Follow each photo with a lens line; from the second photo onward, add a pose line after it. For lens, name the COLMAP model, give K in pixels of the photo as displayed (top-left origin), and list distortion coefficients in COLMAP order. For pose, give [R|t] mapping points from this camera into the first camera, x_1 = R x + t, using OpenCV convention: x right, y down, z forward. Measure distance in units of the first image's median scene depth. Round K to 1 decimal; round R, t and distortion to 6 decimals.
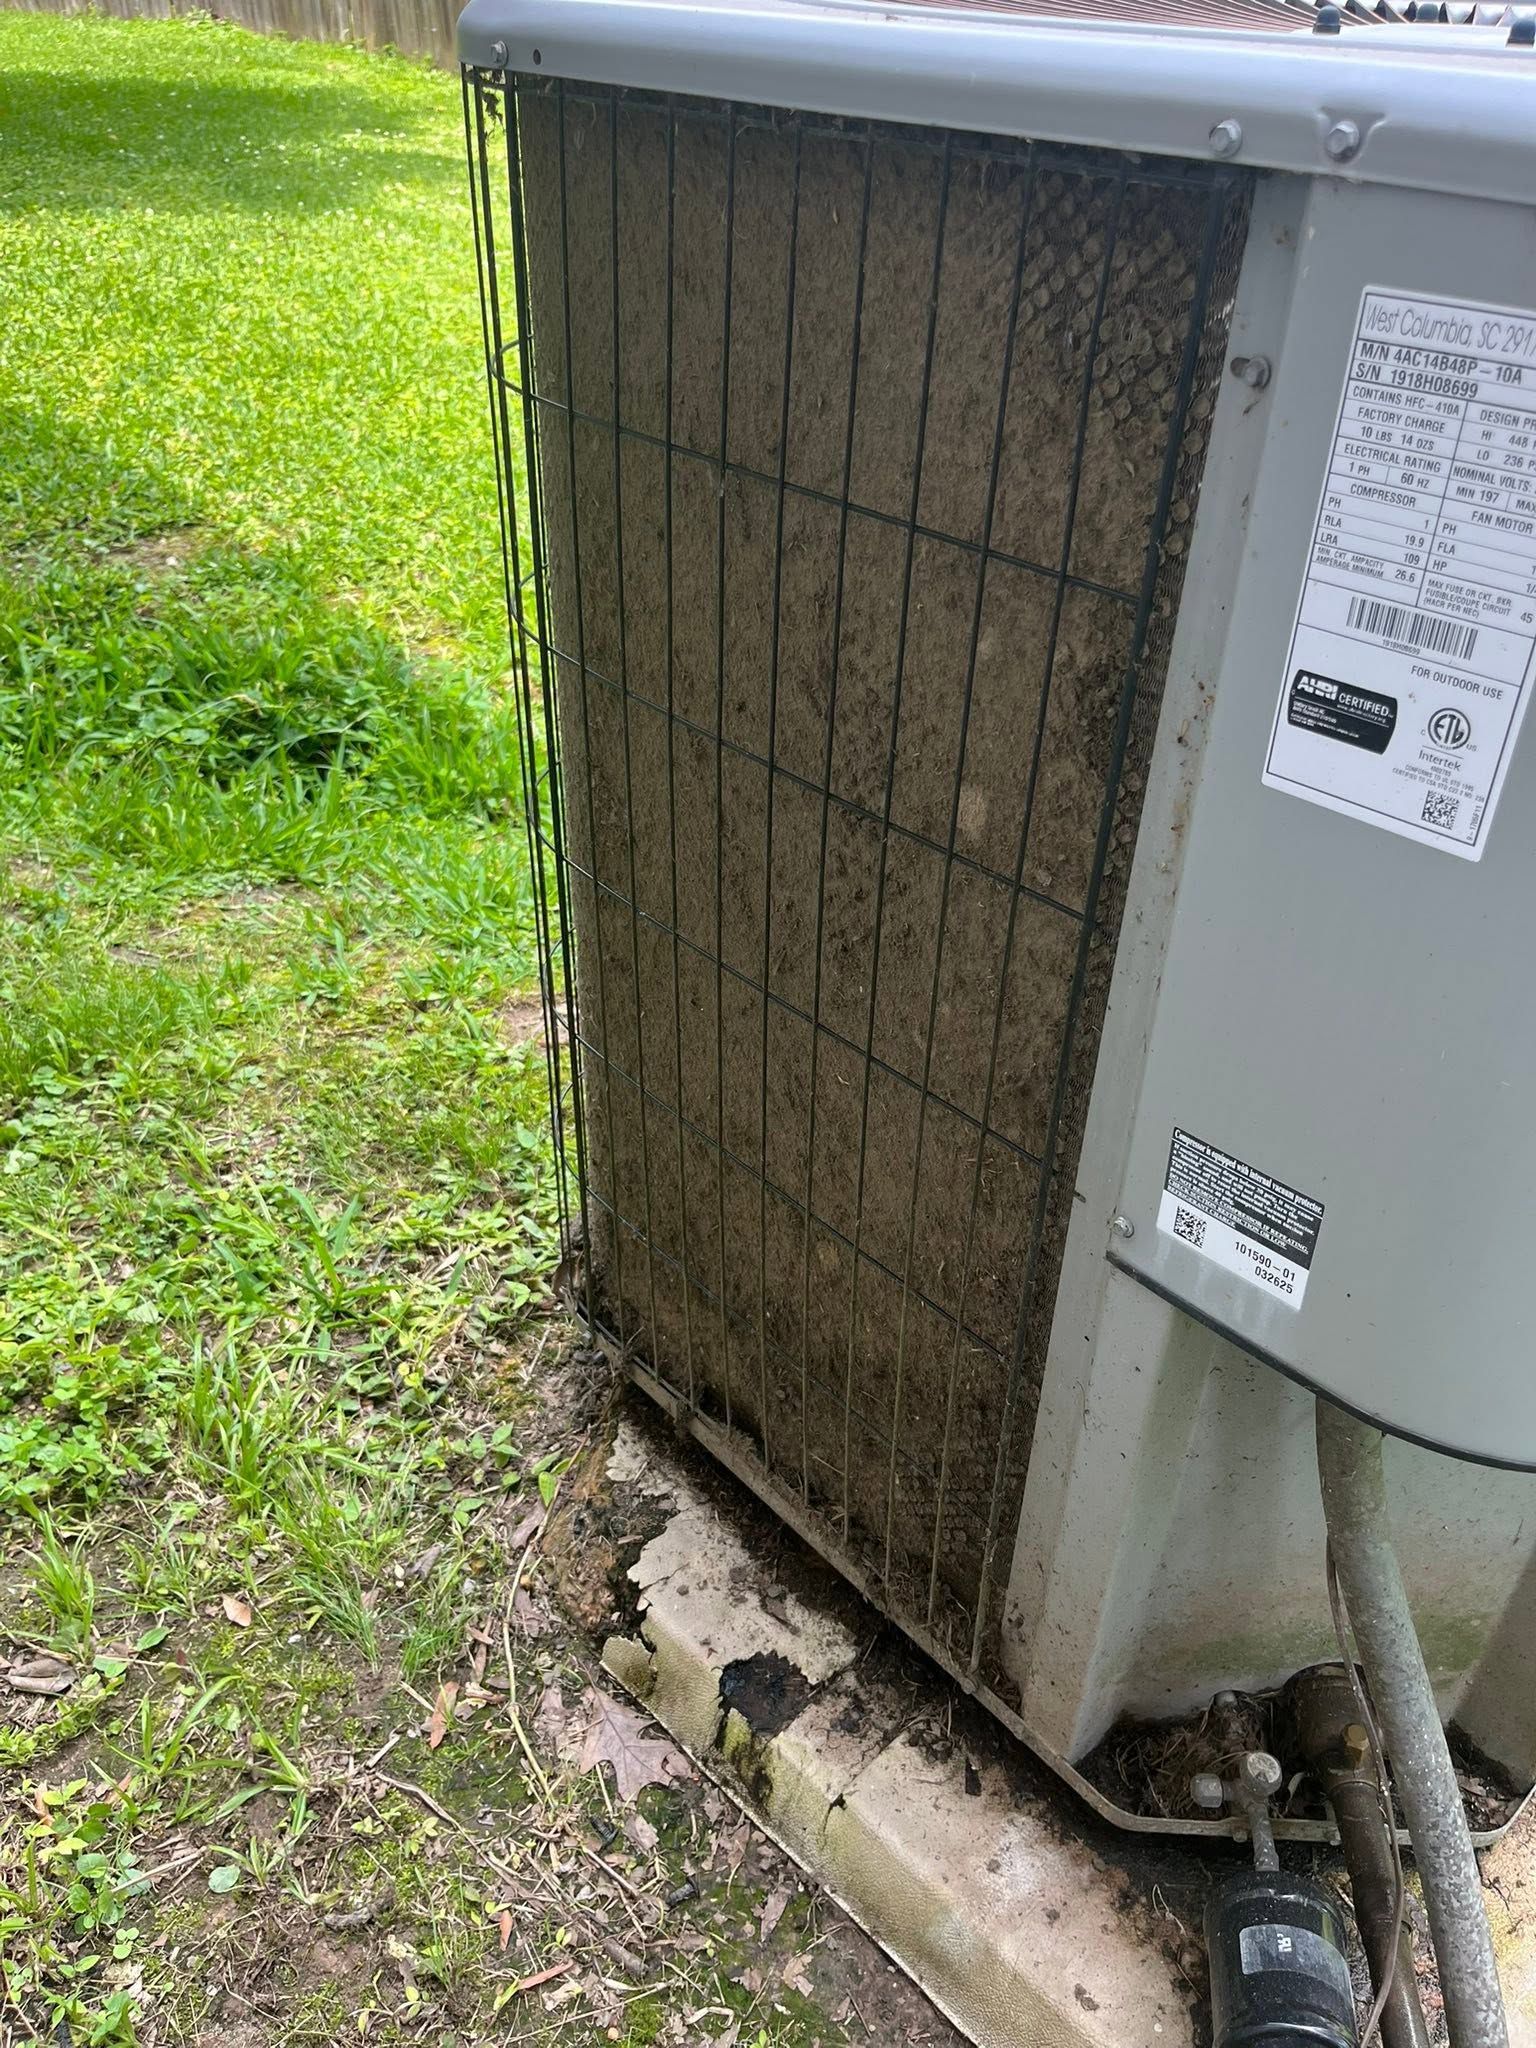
lens RADIAL K [[1481.4, 0, 768.0], [0, 1481.4, 1024.0], [0, 0, 1]] dist [0.027774, -0.034320]
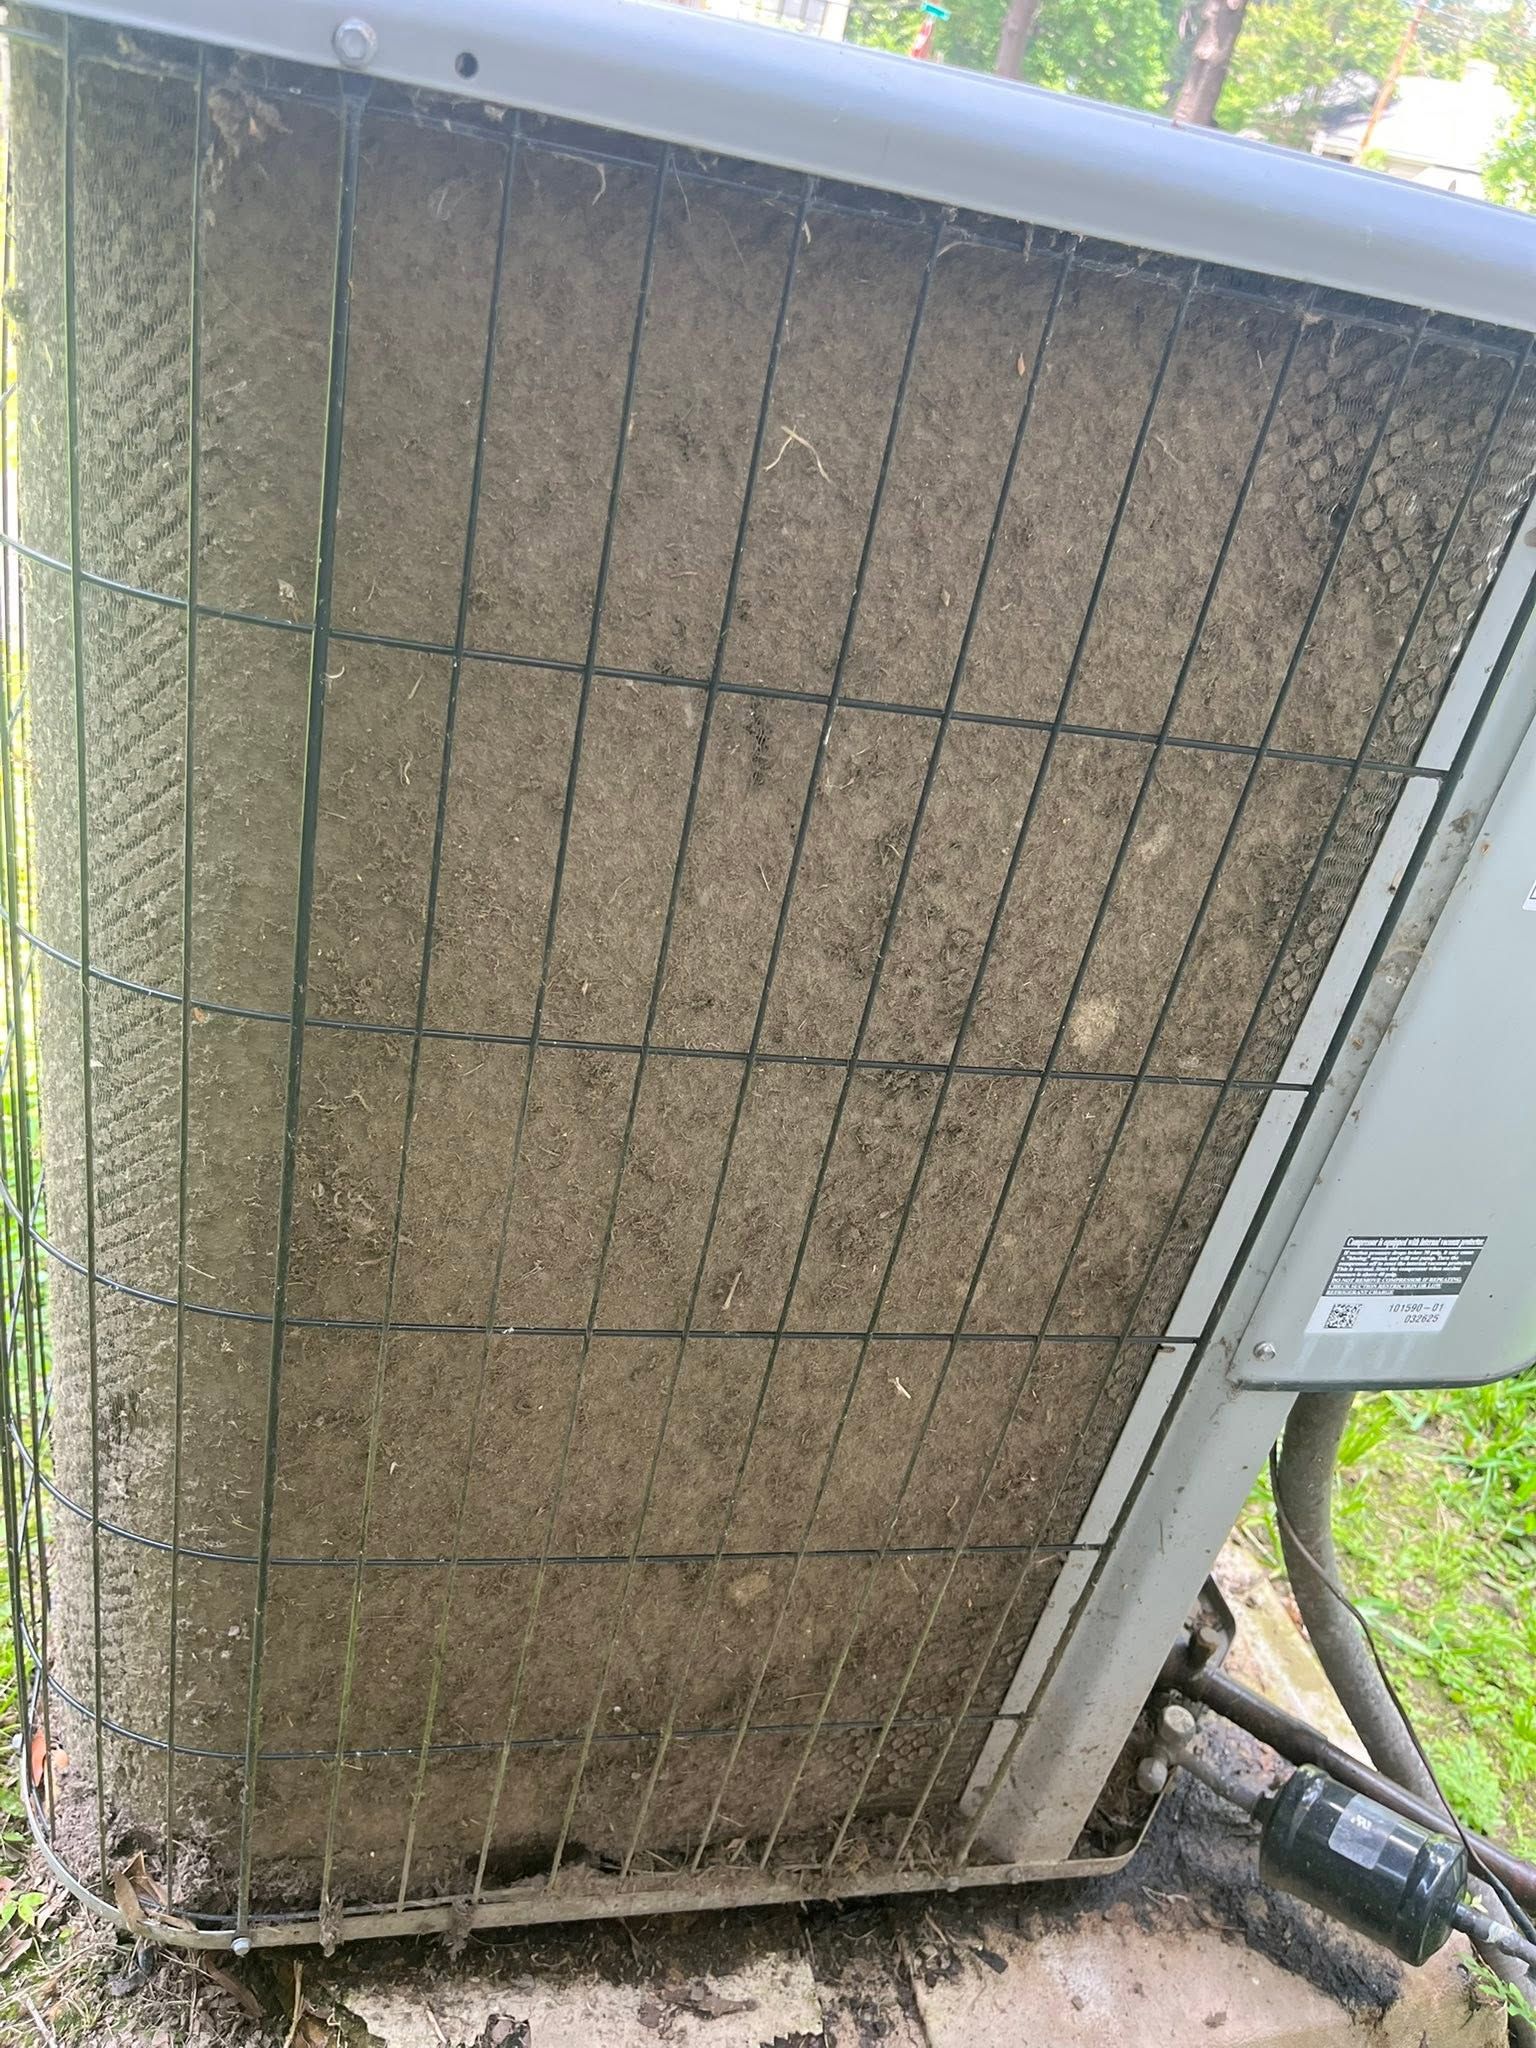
lens RADIAL K [[1592.6, 0, 768.0], [0, 1592.6, 1024.0], [0, 0, 1]] dist [0.179202, -0.284400]
pose [[0.521231, -0.388224, 0.760000, -0.625649], [0.332269, 0.912587, 0.238288, -0.400223], [-0.786076, 0.128321, 0.604664, 0.549735]]
